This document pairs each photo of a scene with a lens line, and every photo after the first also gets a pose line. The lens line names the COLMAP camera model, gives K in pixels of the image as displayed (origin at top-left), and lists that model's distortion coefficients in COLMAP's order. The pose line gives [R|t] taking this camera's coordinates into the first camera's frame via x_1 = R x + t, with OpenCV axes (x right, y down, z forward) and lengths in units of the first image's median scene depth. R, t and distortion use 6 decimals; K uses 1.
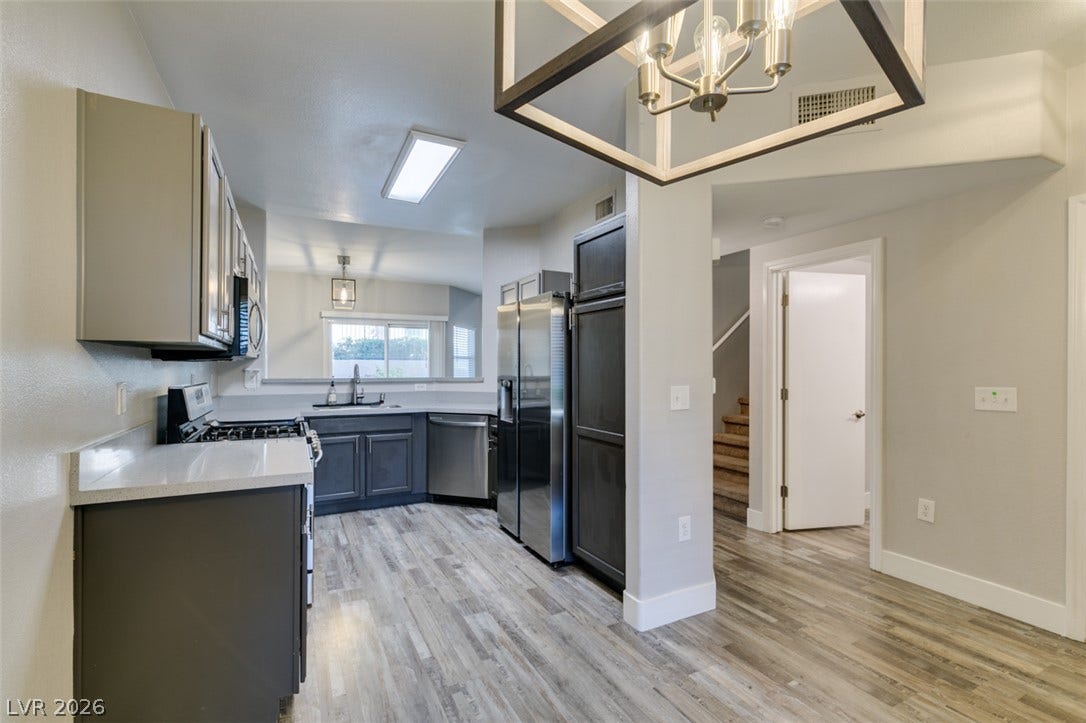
lens RADIAL K [[488.3, 0, 539.5], [0, 488.3, 364.0], [0, 0, 1]] dist [0.002519, -0.000536]
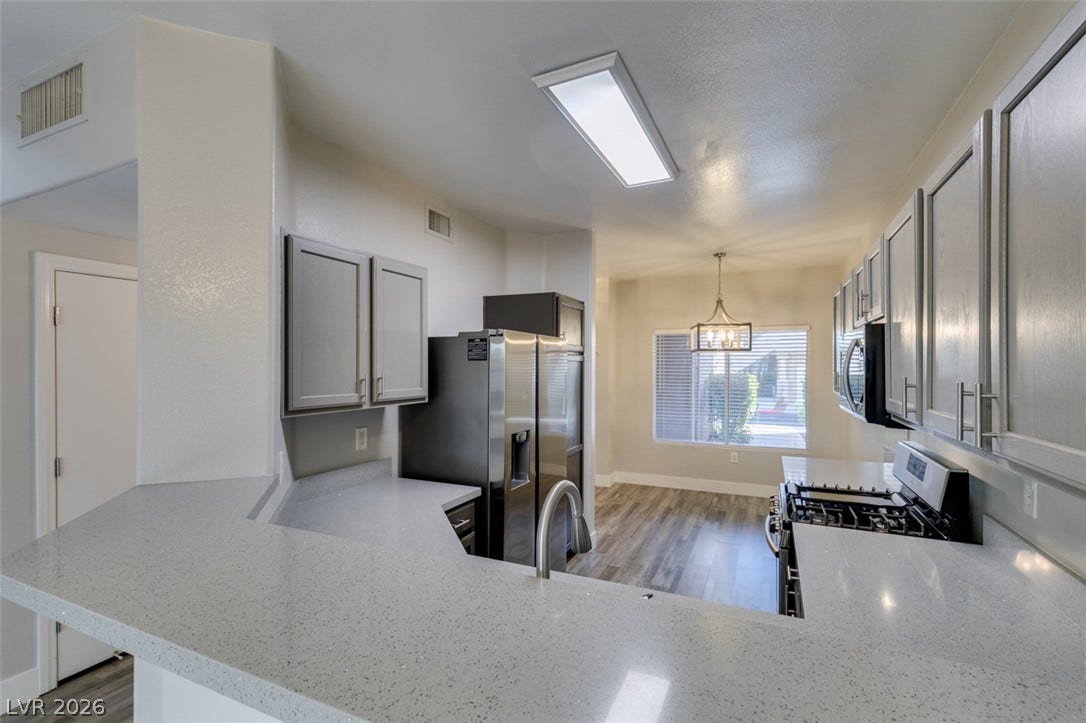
lens RADIAL K [[488.3, 0, 544.5], [0, 488.3, 364.0], [0, 0, 1]] dist [0.002519, -0.000536]
pose [[-0.618412, -0.001454, 0.785853, -0.842535], [-0.011079, 0.999915, -0.006869, -0.081285], [-0.785776, -0.012955, -0.618375, 1.766511]]
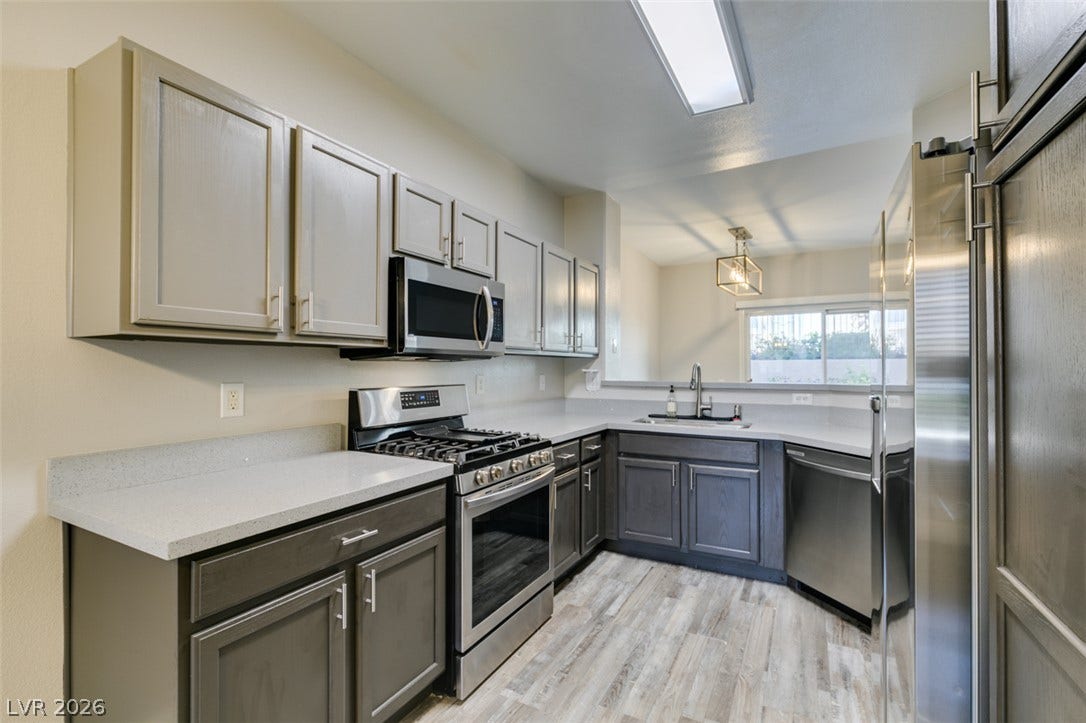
lens RADIAL K [[488.3, 0, 541.6], [0, 488.3, 365.7], [0, 0, 1]] dist [0.002519, -0.000536]
pose [[0.560245, -0.003790, -0.828318, 0.162326], [0.003902, 0.999991, -0.001937, 0.005851], [0.828318, -0.002147, 0.560255, 0.600853]]
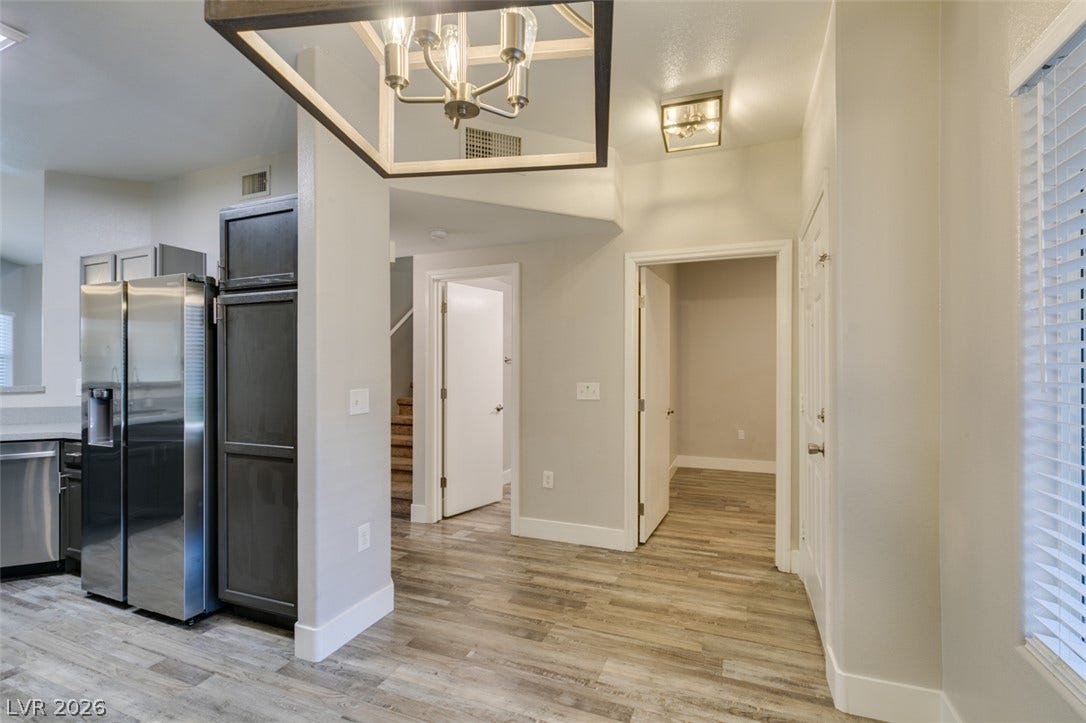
lens RADIAL K [[488.3, 0, 542.6], [0, 488.3, 364.4], [0, 0, 1]] dist [0.002519, -0.000536]
pose [[0.759814, 0.000960, 0.650140, -0.051454], [0.001309, 0.999995, -0.003005, 0.000022], [-0.650139, 0.003134, 0.759809, 0.032430]]
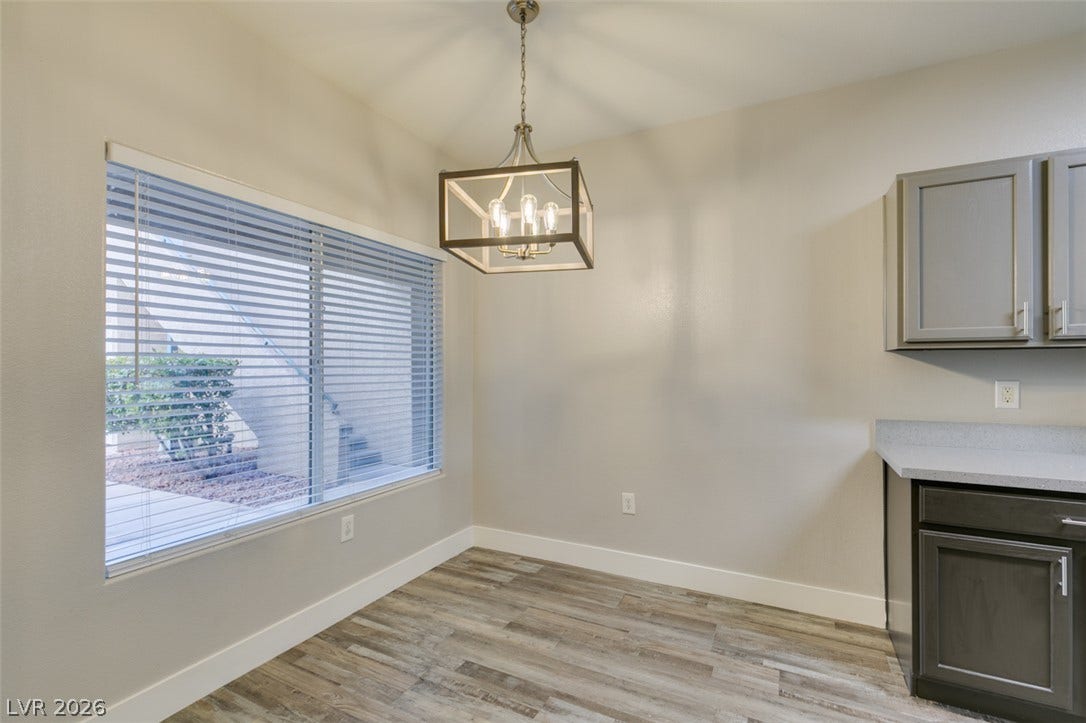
lens RADIAL K [[488.3, 0, 540.7], [0, 488.3, 363.3], [0, 0, 1]] dist [0.002519, -0.000536]
pose [[-0.815360, -0.004753, -0.578934, 0.449398], [0.003124, 0.999916, -0.012609, 0.005078], [0.578945, -0.012089, -0.815277, 0.812914]]
